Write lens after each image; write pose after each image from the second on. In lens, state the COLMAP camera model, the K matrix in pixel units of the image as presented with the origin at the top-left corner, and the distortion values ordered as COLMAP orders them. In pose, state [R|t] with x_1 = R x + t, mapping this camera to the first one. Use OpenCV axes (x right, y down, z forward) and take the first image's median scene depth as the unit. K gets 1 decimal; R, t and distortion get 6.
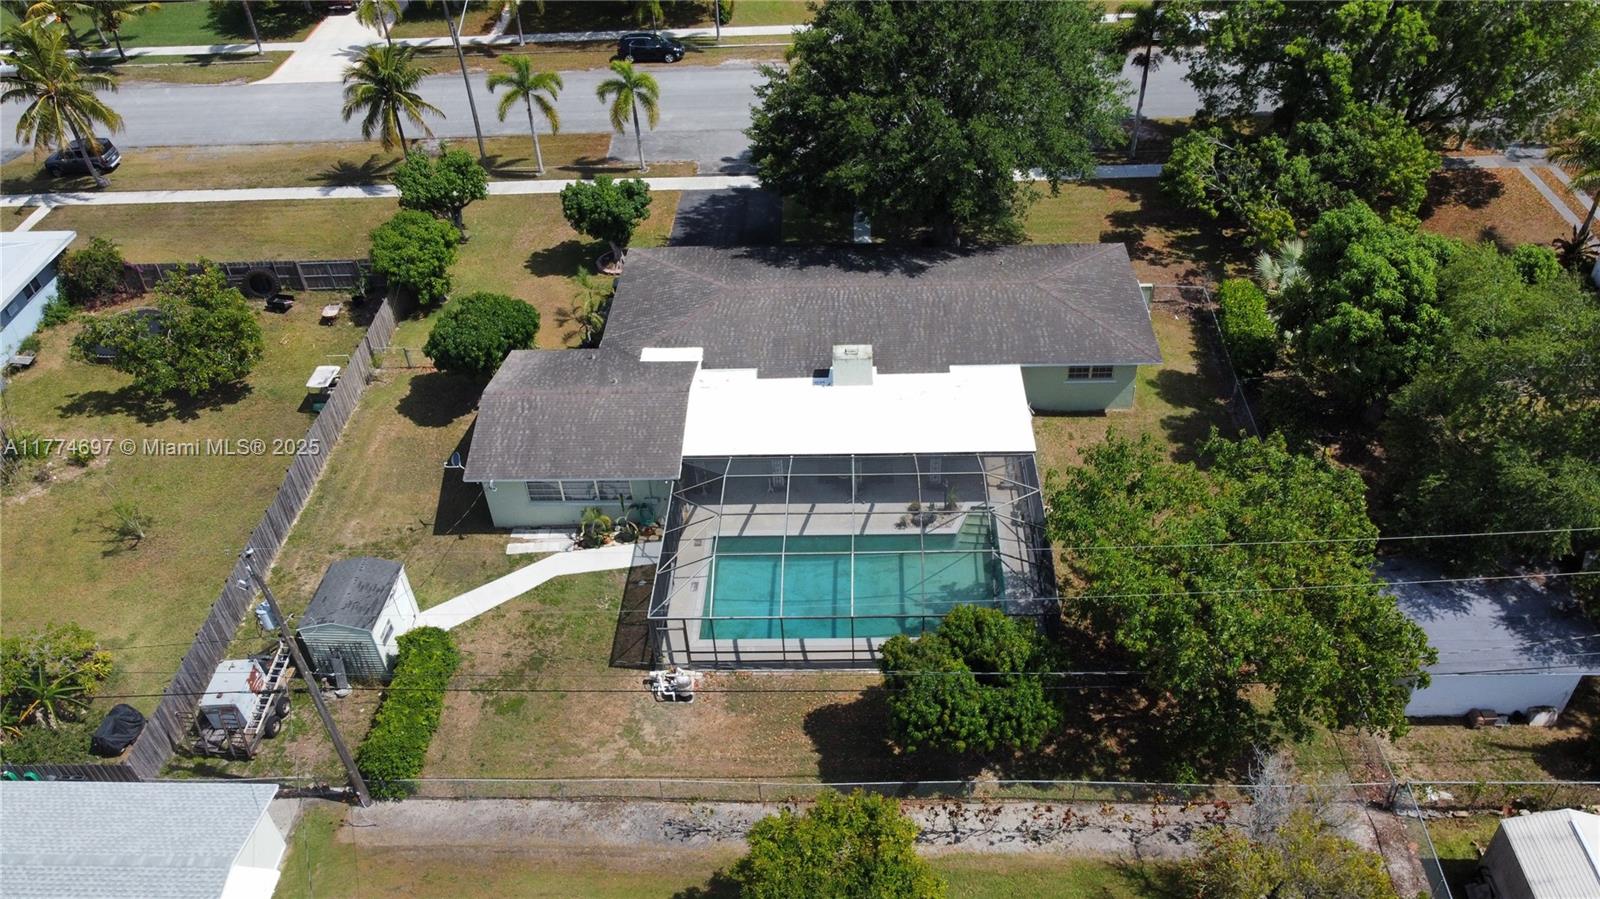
lens RADIAL K [[1207.3, 0, 793.4], [0, 1207.3, 447.5], [0, 0, 1]] dist [0.001212, -0.006114]
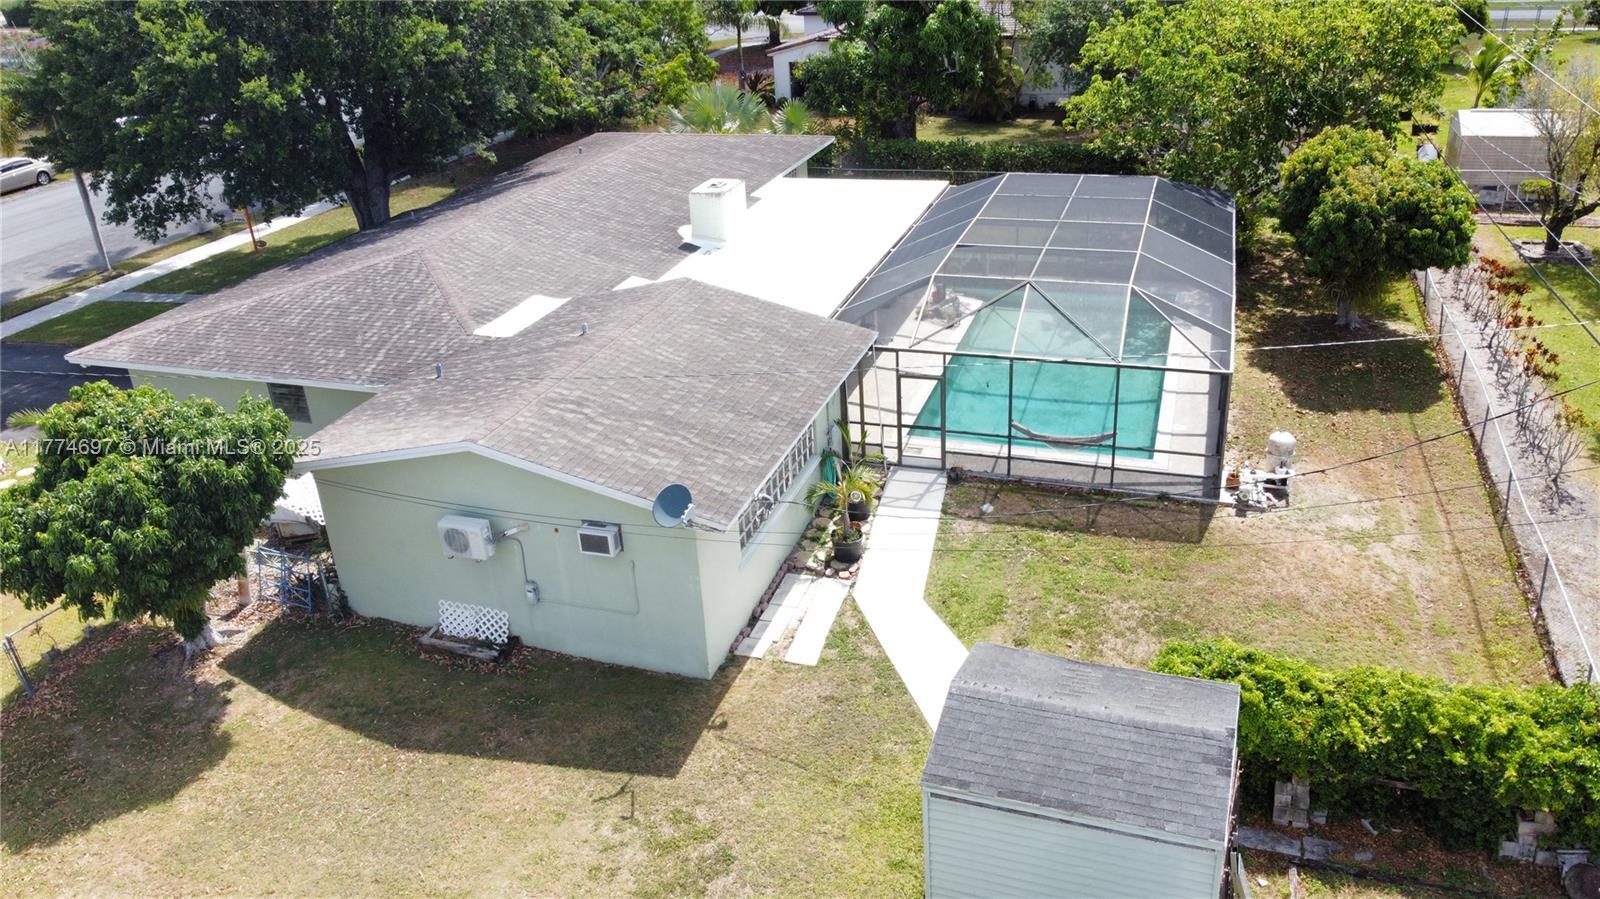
lens RADIAL K [[1218.9, 0, 792.3], [0, 1218.9, 434.0], [0, 0, 1]] dist [-0.001128, -0.008406]
pose [[0.286779, -0.369133, 0.884024, -0.552625], [0.640699, 0.759946, 0.109479, -0.023216], [-0.712224, 0.534998, 0.454439, 0.726138]]
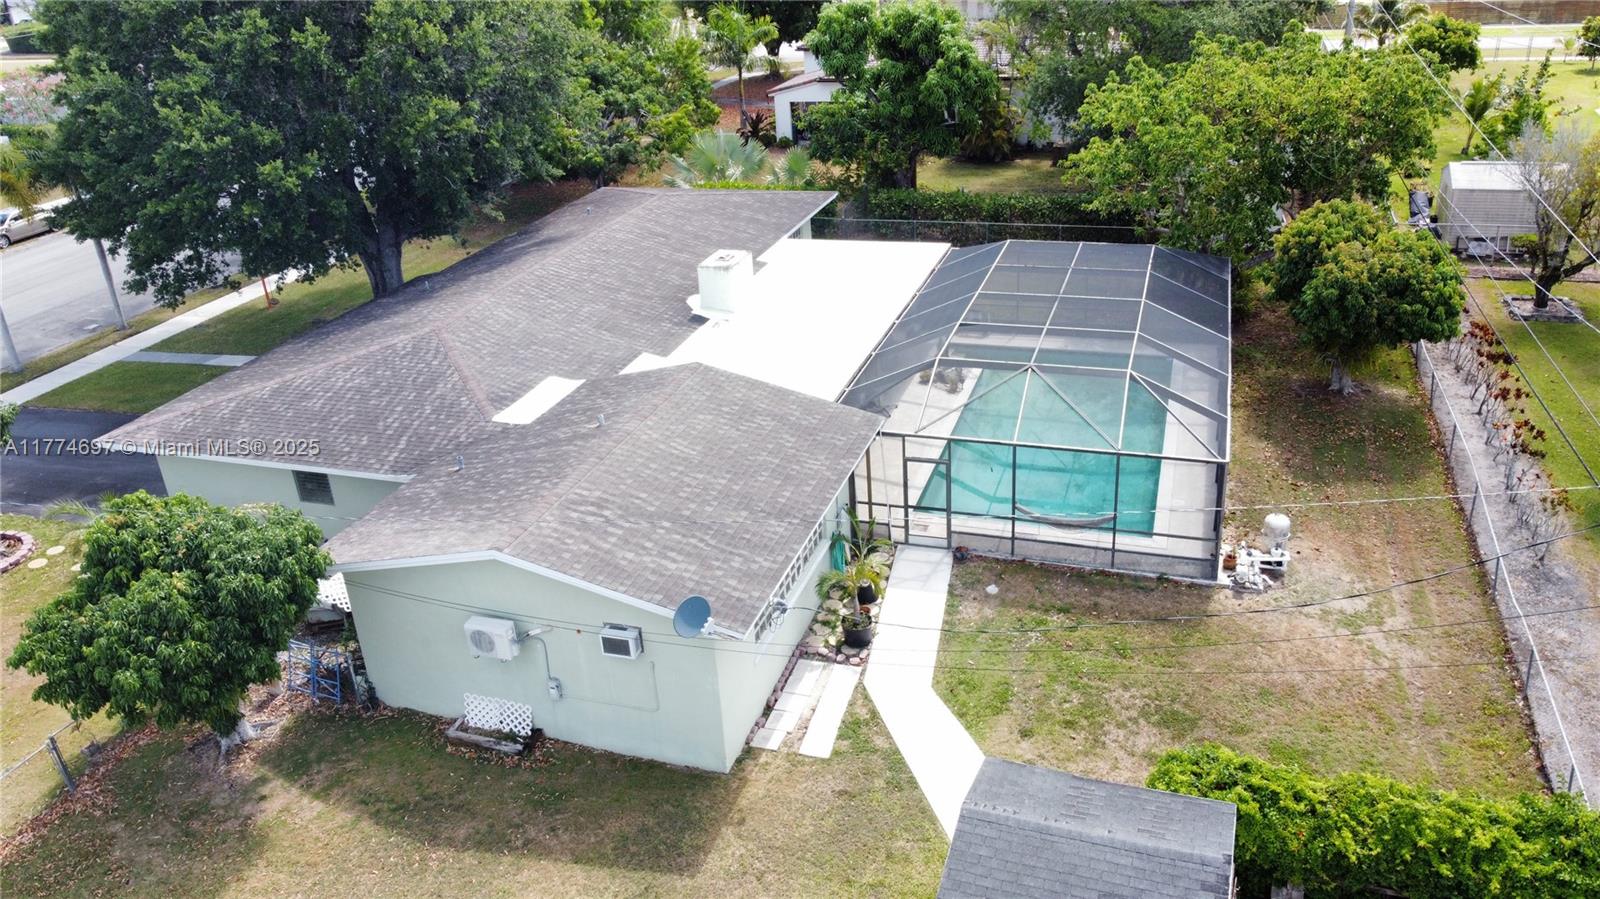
lens RADIAL K [[1218.9, 0, 792.3], [0, 1218.9, 434.0], [0, 0, 1]] dist [-0.001128, -0.008406]
pose [[0.283752, -0.367367, 0.885735, -0.555591], [0.645927, 0.755920, 0.106597, -0.052538], [-0.708705, 0.541873, 0.451786, 0.704567]]
